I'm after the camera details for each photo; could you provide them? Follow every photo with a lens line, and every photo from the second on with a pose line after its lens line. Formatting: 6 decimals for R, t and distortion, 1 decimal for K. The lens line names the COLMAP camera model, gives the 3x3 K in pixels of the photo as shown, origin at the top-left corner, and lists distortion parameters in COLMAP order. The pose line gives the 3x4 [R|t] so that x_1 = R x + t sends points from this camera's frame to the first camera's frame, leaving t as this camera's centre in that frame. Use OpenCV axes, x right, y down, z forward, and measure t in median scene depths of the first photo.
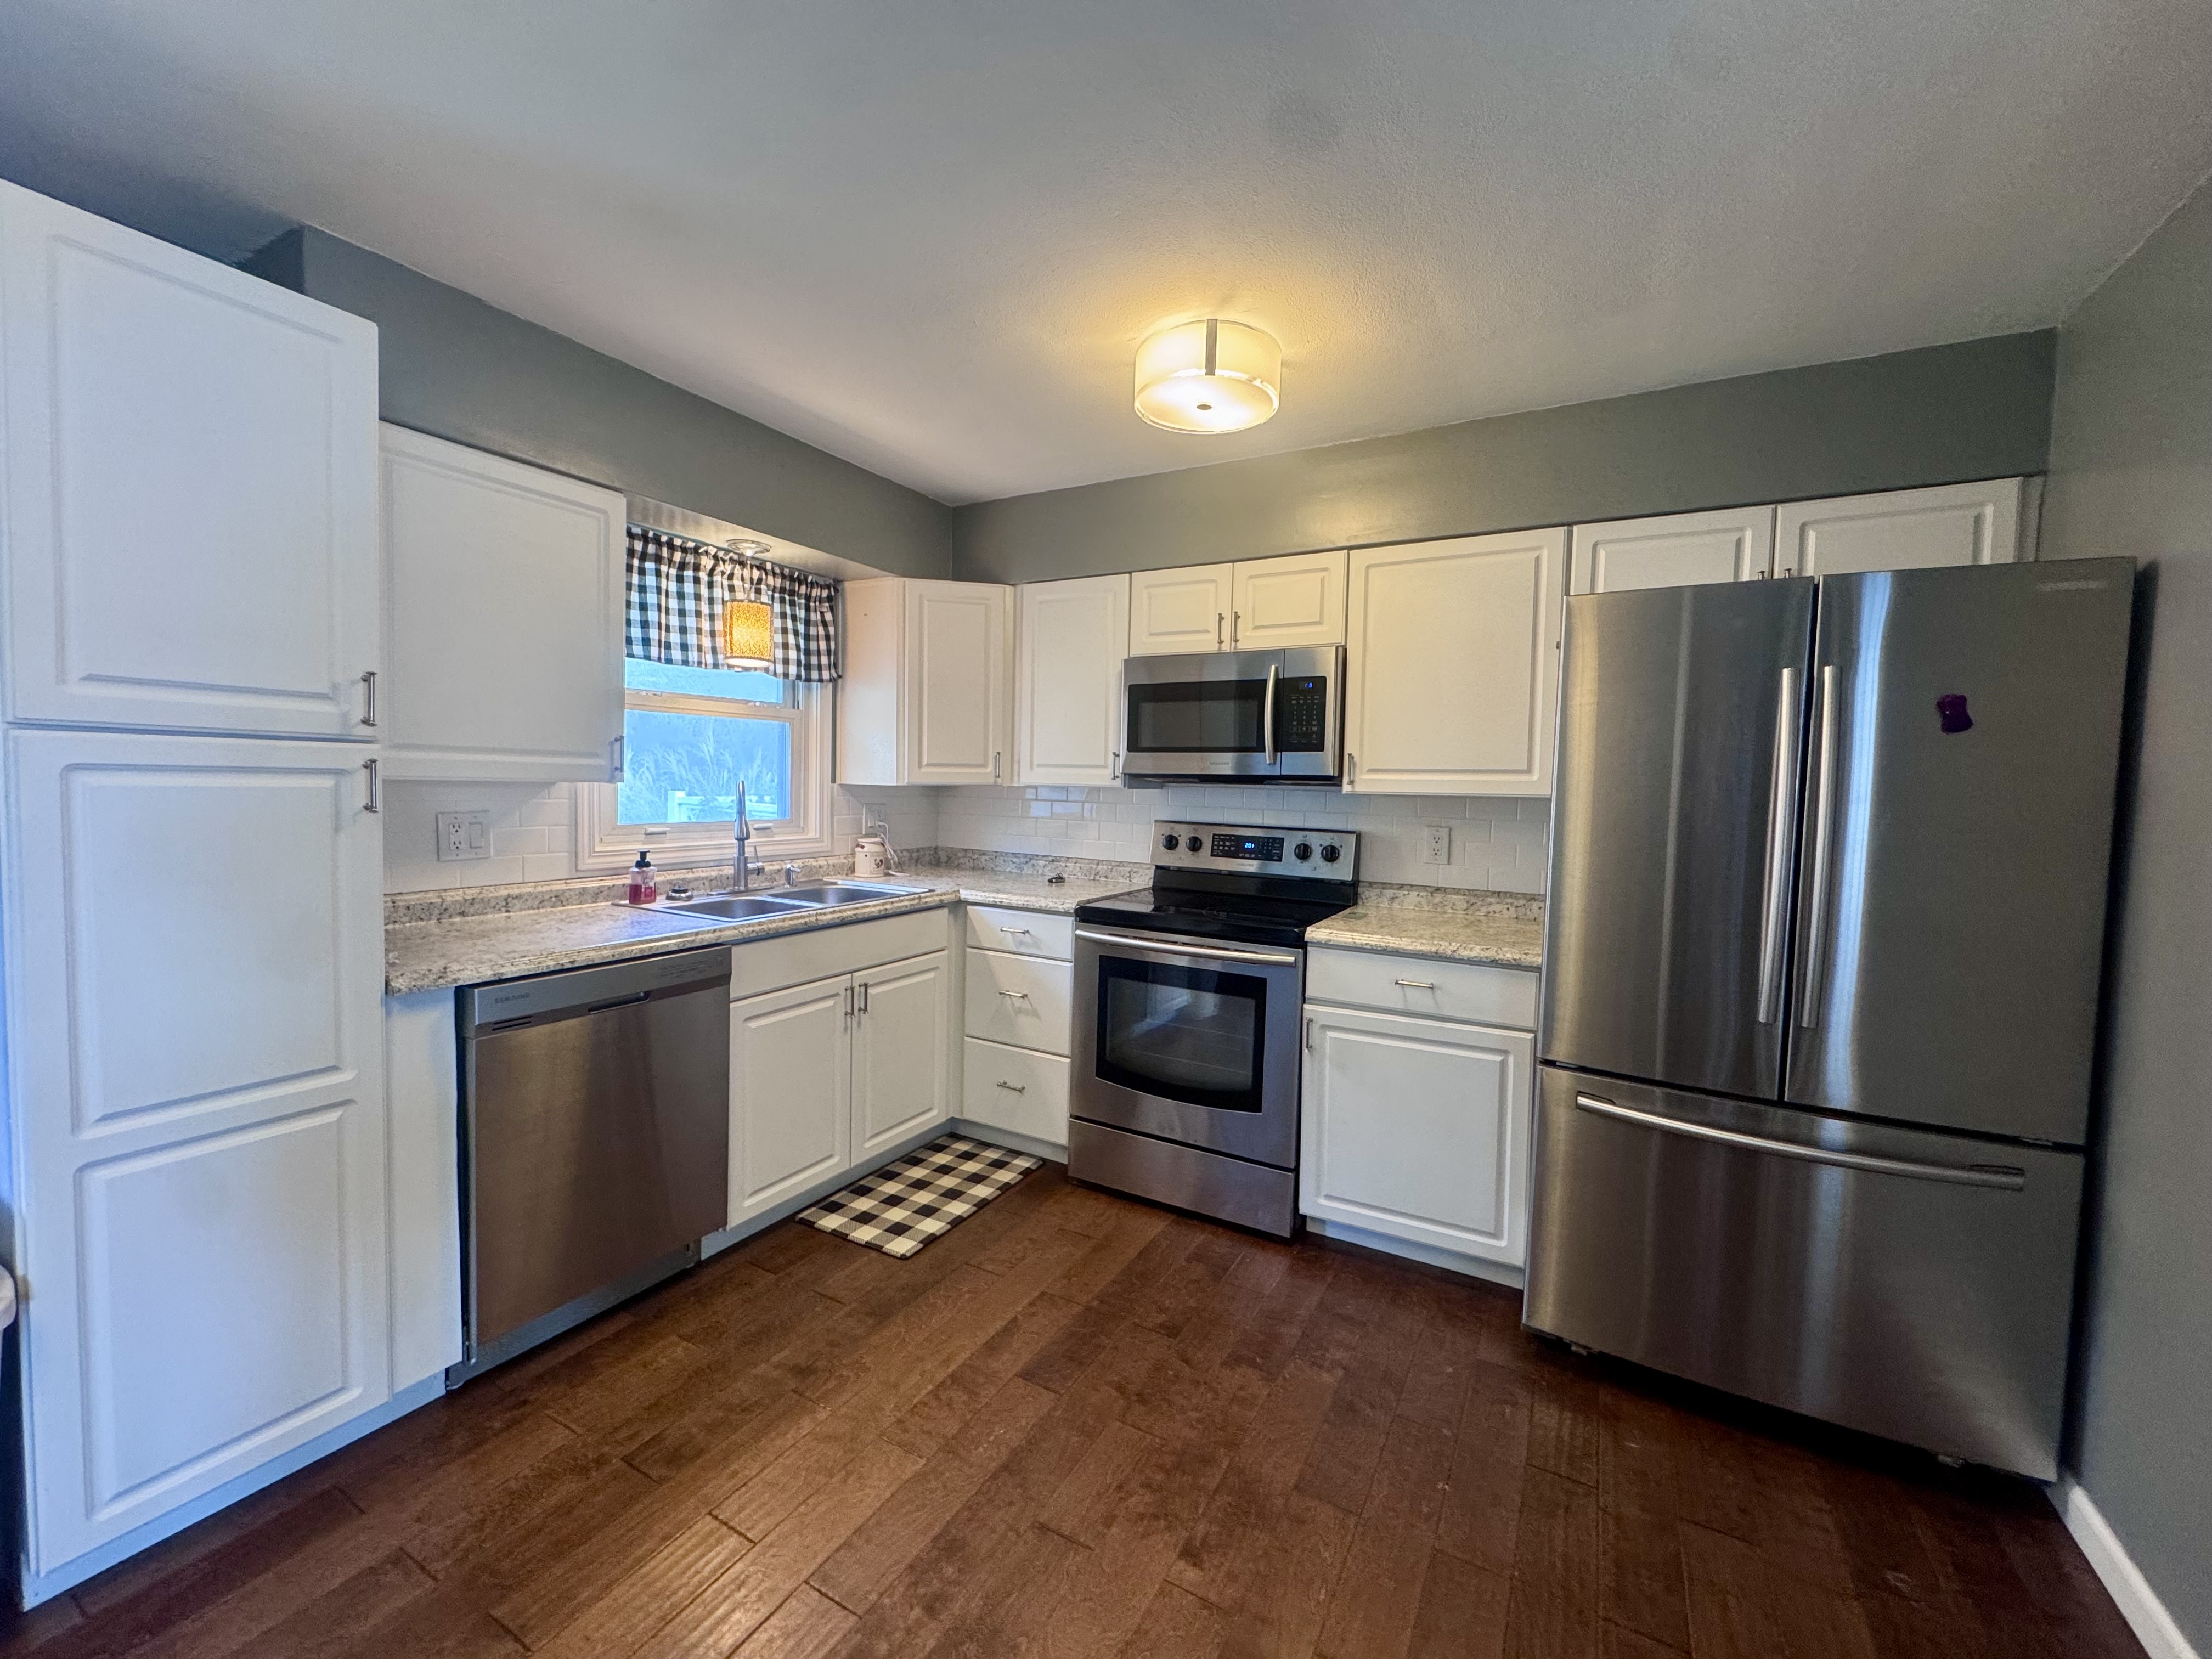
lens RADIAL K [[886.4, 0, 1106.7], [0, 886.4, 825.1], [0, 0, 1]] dist [-0.003817, 0.000043]
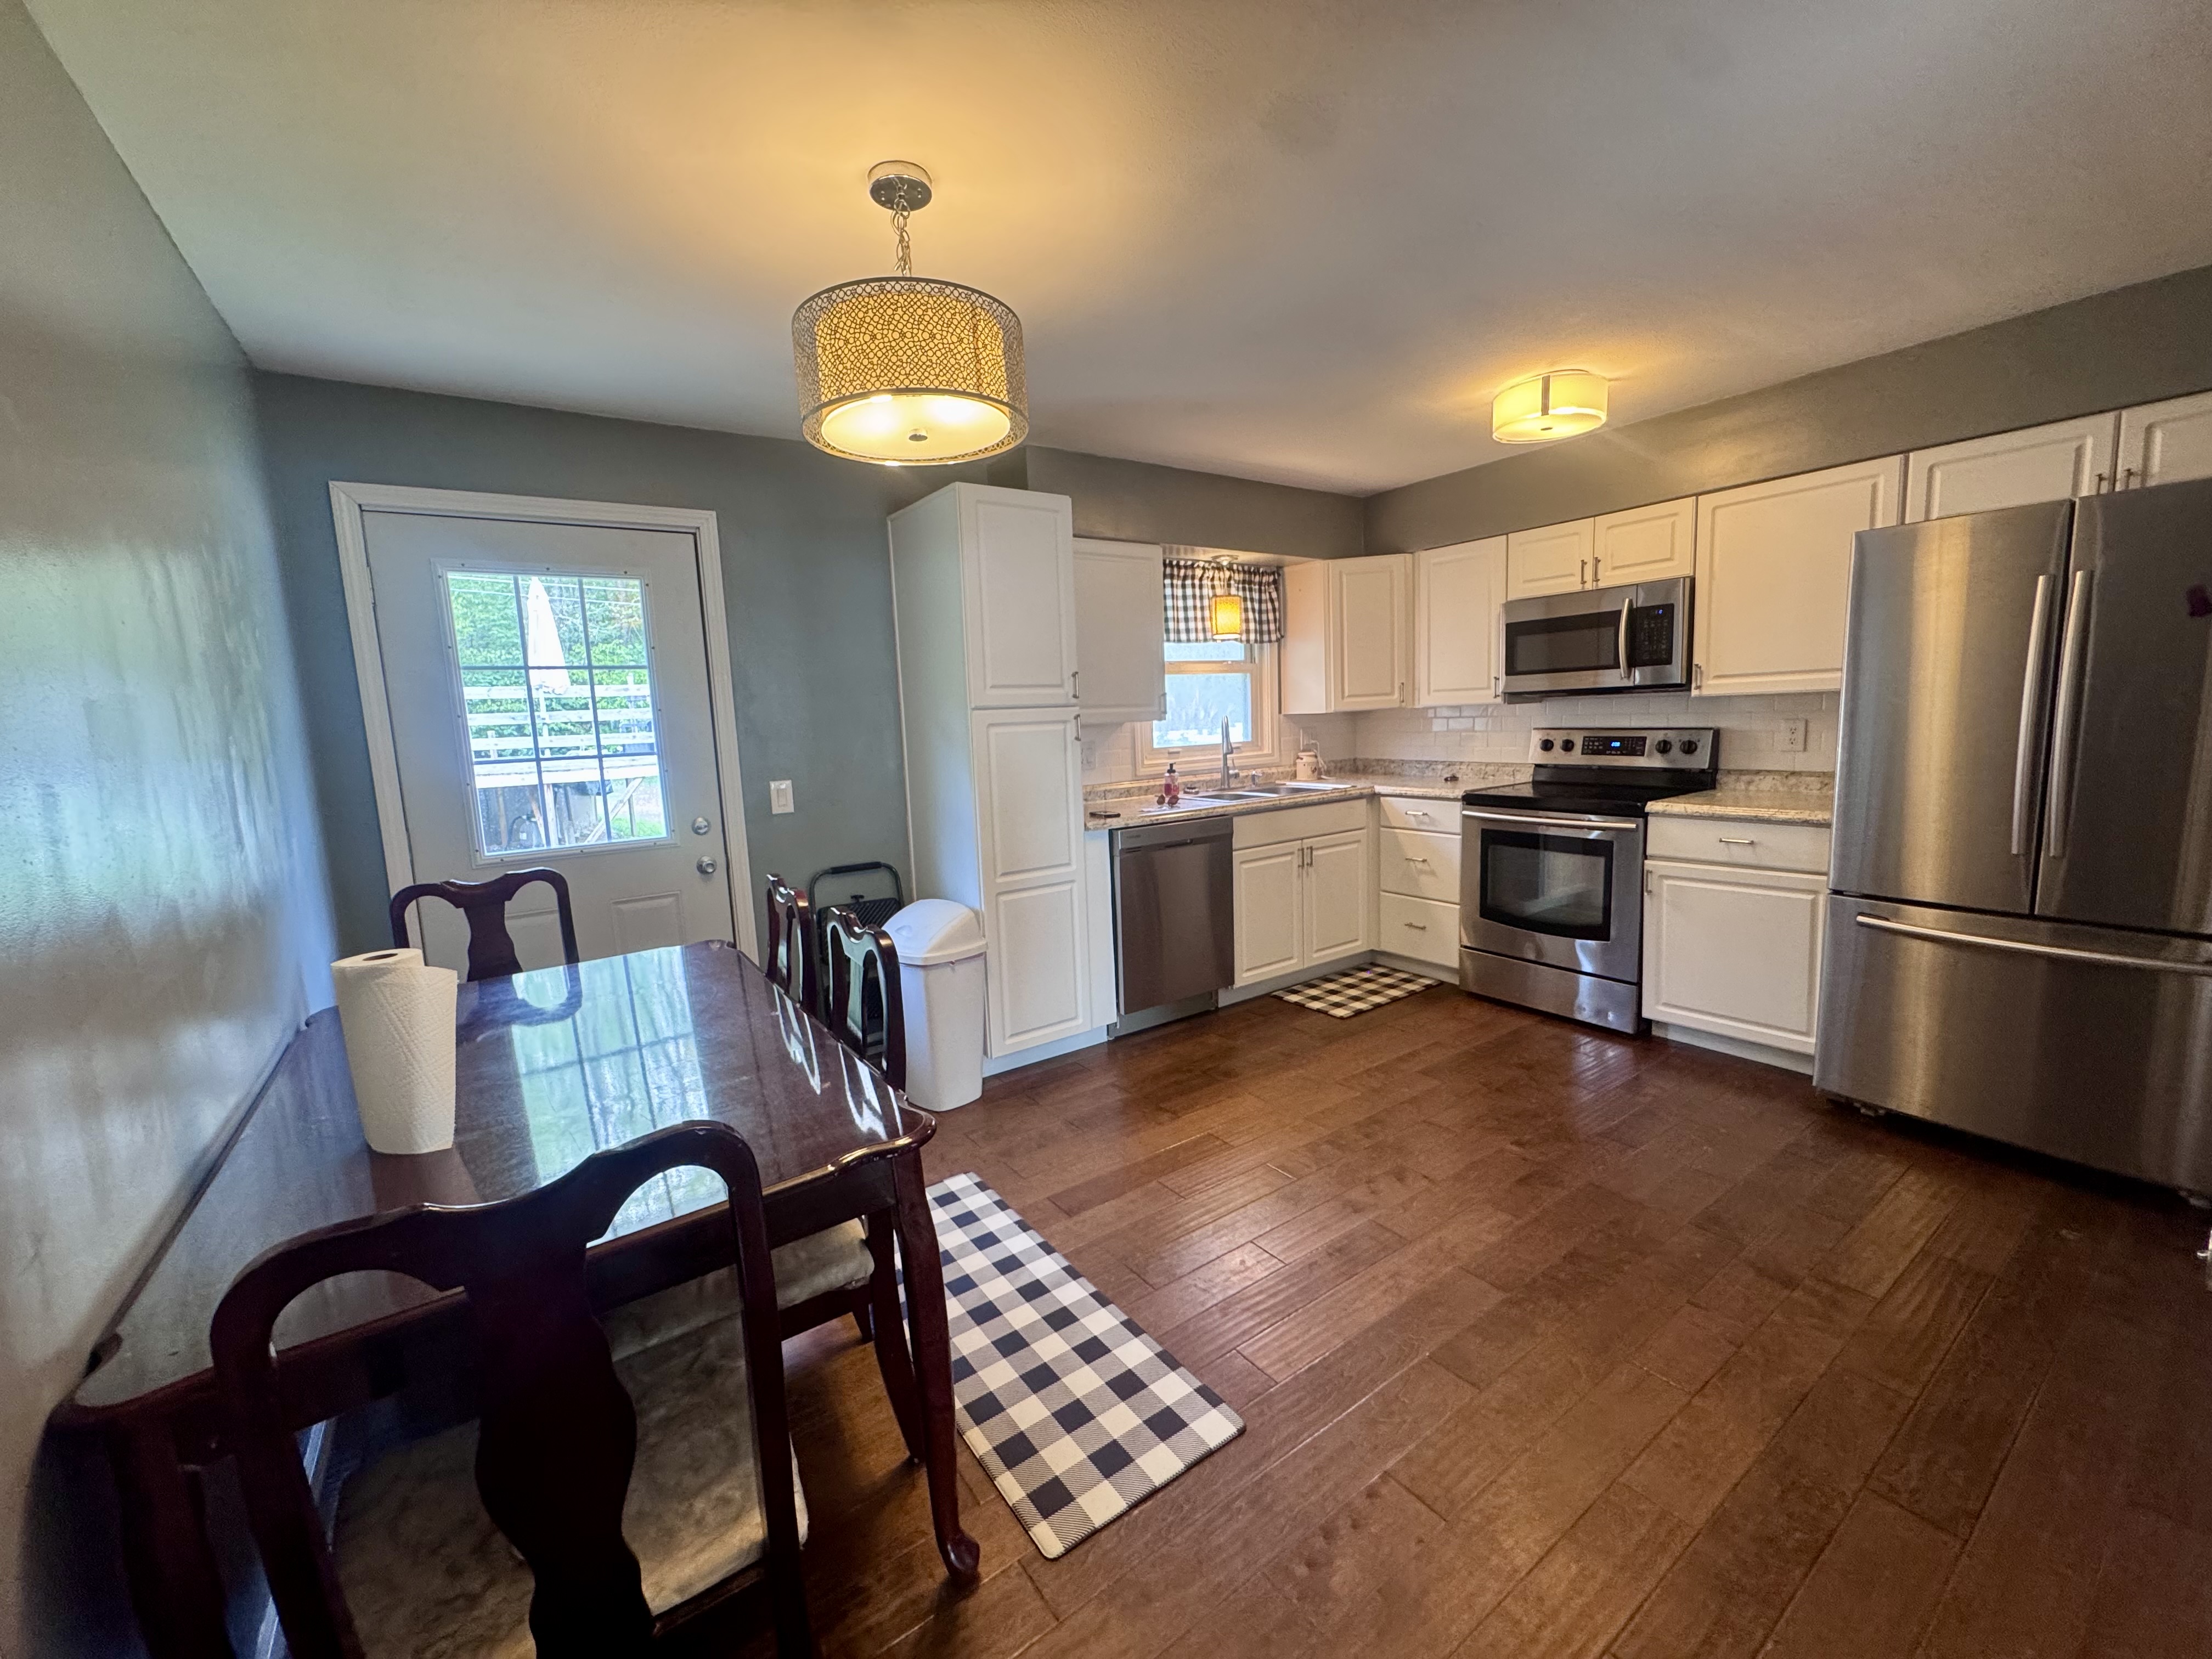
lens RADIAL K [[886.4, 0, 1106.7], [0, 886.4, 825.1], [0, 0, 1]] dist [-0.003817, 0.000043]
pose [[0.897930, -0.005853, -0.440099, 0.072605], [0.040606, 0.996749, 0.069591, 0.022713], [0.438261, -0.080358, 0.895249, -0.462442]]
